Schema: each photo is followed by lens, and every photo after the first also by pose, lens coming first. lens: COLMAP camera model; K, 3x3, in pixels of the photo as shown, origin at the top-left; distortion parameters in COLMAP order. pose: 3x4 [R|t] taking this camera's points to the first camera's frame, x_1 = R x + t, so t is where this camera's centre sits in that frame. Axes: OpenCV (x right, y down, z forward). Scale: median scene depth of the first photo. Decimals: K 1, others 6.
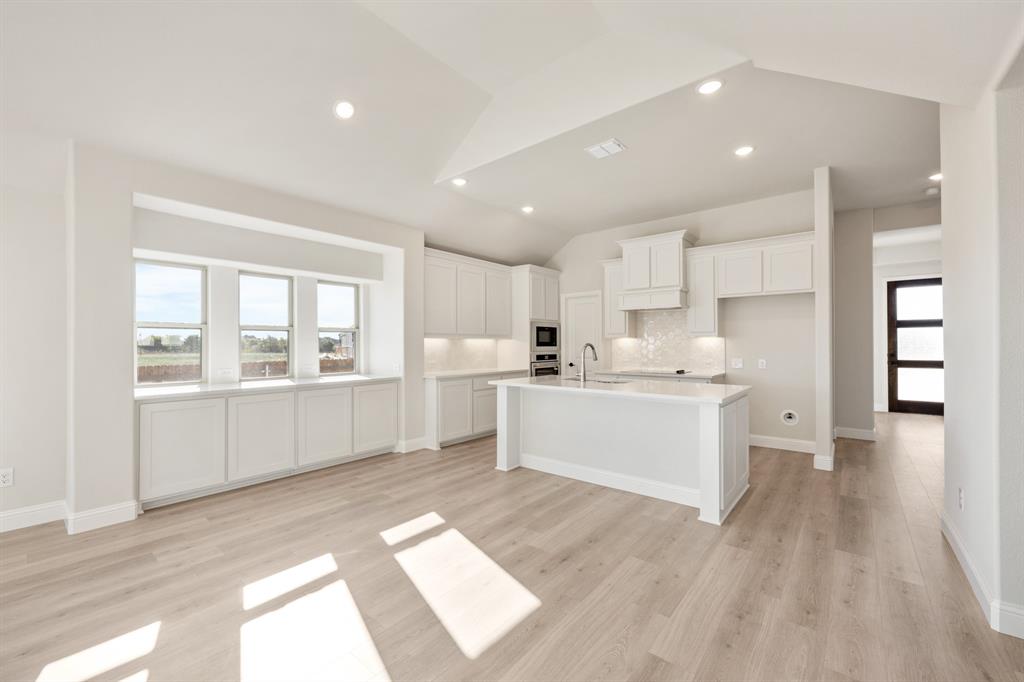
lens RADIAL K [[419.2, 0, 506.7], [0, 419.2, 339.6], [0, 0, 1]] dist [-0.002010, -0.000549]
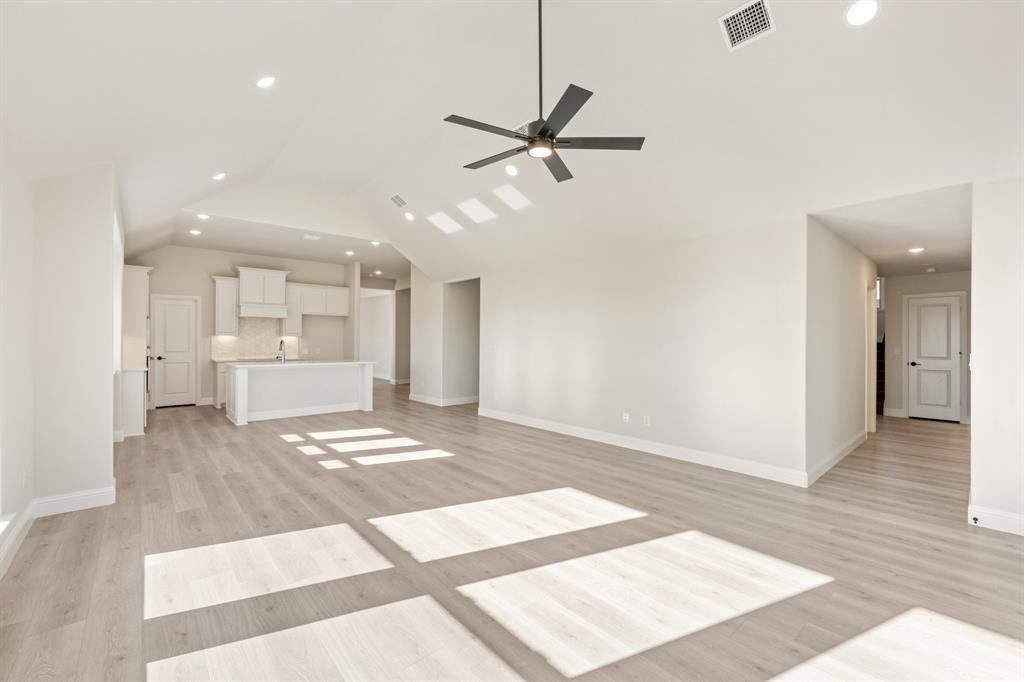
lens RADIAL K [[419.2, 0, 508.9], [0, 419.2, 343.1], [0, 0, 1]] dist [-0.002010, -0.000549]
pose [[0.161999, -0.002710, 0.986787, -1.122276], [-0.017761, 0.999826, 0.005662, -0.003208], [-0.986631, -0.018444, 0.161922, -0.141735]]
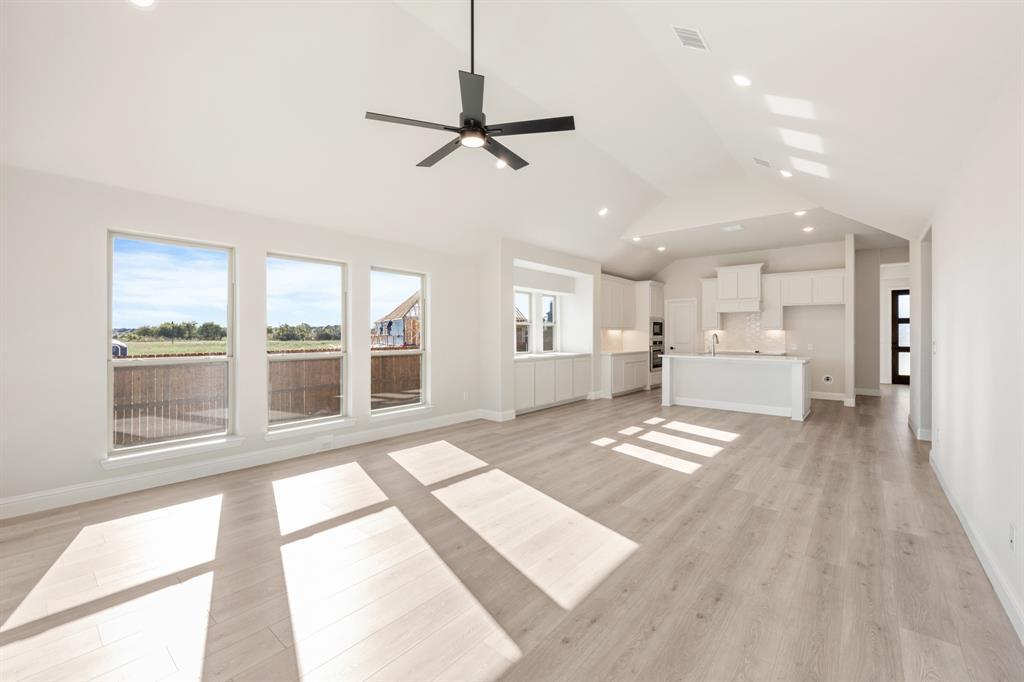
lens RADIAL K [[419.2, 0, 517.7], [0, 419.2, 328.7], [0, 0, 1]] dist [-0.002010, -0.000549]
pose [[0.999975, 0.005939, -0.003907, -0.524704], [-0.005939, 0.999982, -0.000072, -0.005924], [0.003907, 0.000096, 0.999992, -0.632305]]
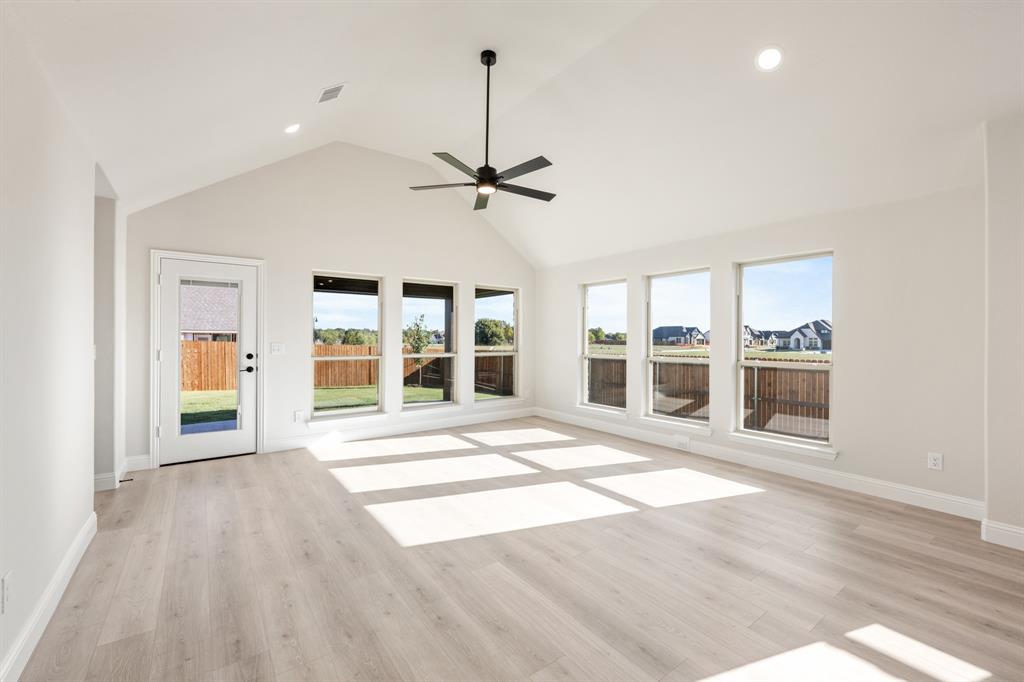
lens RADIAL K [[419.2, 0, 511.6], [0, 419.2, 339.9], [0, 0, 1]] dist [-0.002010, -0.000549]
pose [[-0.241126, 0.004570, -0.970483, 0.078978], [0.007892, 0.999965, 0.002748, 0.000742], [0.970462, -0.006996, -0.241153, 0.115706]]
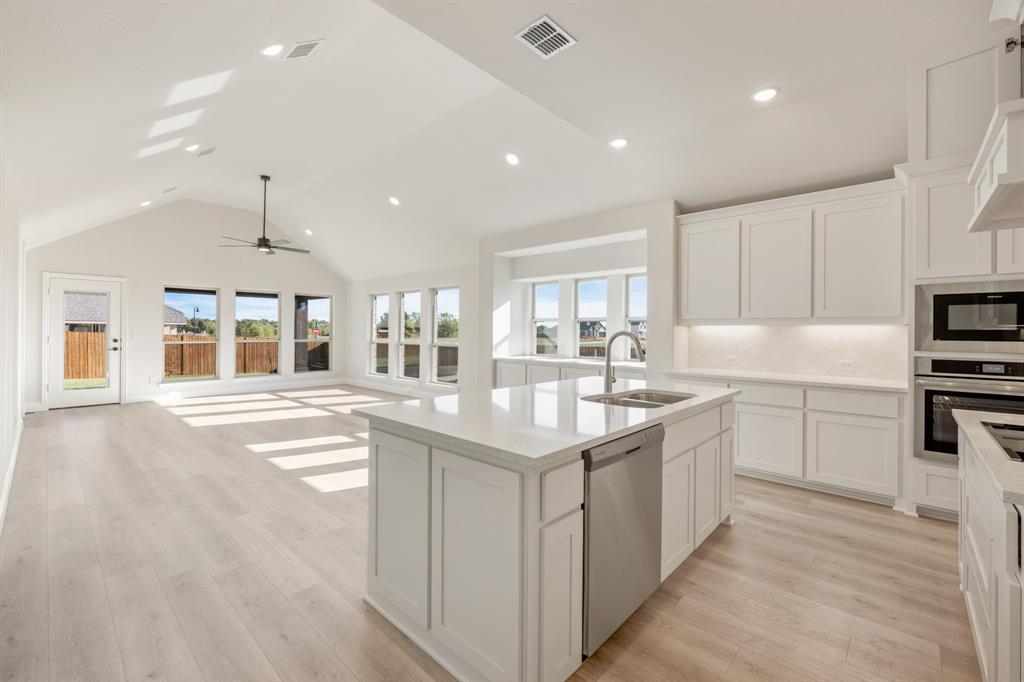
lens RADIAL K [[419.2, 0, 508.9], [0, 419.2, 333.1], [0, 0, 1]] dist [-0.002010, -0.000549]
pose [[-0.046423, 0.005743, -0.998905, 0.690766], [0.003220, 0.999979, 0.005600, 0.006156], [0.998917, -0.002957, -0.046441, 0.745737]]
